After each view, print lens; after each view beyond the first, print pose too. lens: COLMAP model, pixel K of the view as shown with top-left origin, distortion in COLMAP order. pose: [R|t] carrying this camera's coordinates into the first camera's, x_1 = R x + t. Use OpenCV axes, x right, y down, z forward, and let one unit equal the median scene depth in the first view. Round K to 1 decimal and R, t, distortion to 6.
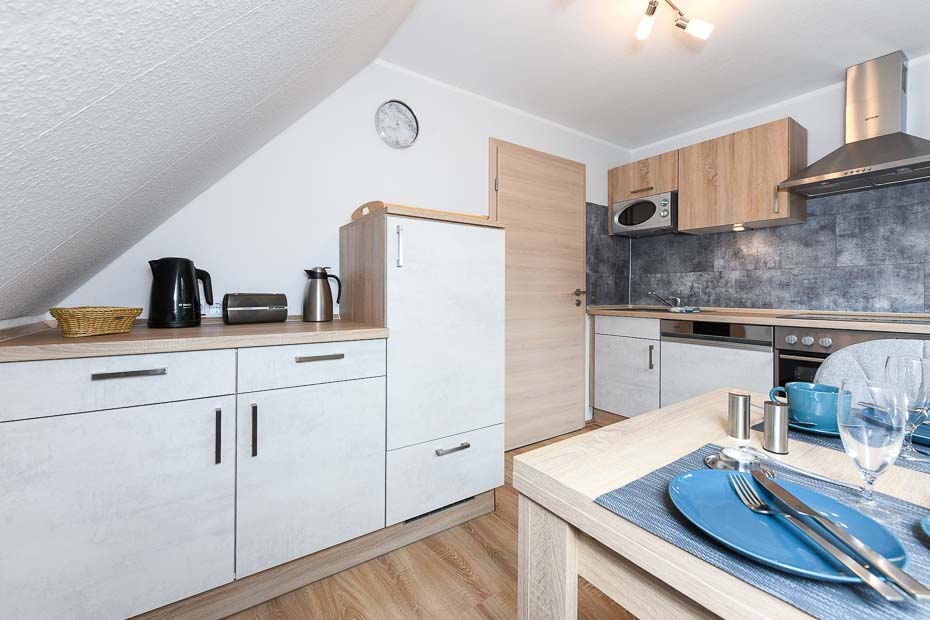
lens RADIAL K [[386.2, 0, 446.7], [0, 386.2, 293.5], [0, 0, 1]] dist [-0.001185, -0.000437]
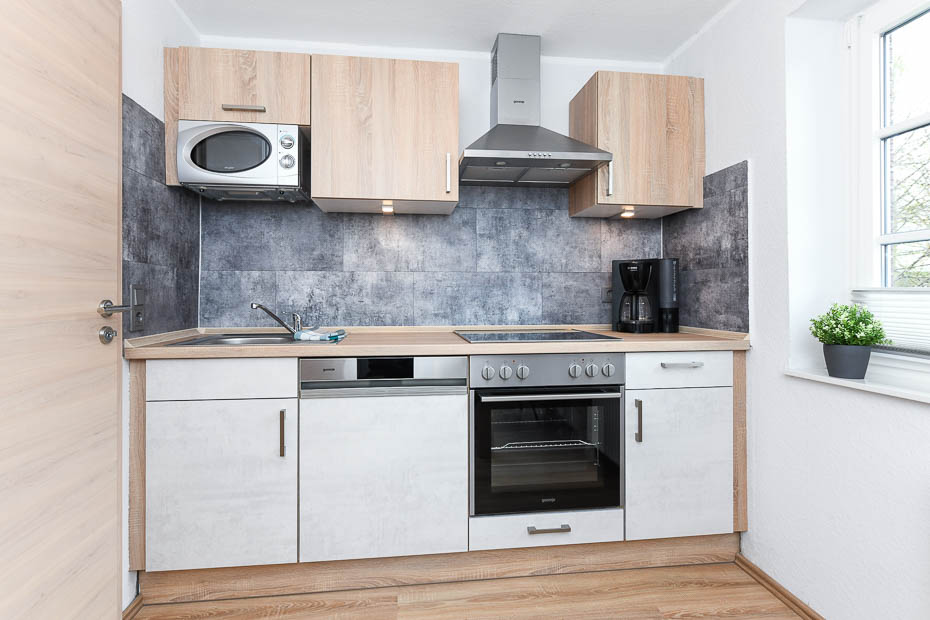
lens RADIAL K [[462.7, 0, 453.3], [0, 462.7, 295.7], [0, 0, 1]] dist [-0.003625, -0.000934]
pose [[0.452279, -0.001786, 0.891875, 0.083594], [0.002437, 0.999997, 0.000766, -0.016350], [-0.891873, 0.001827, 0.452282, 0.495211]]
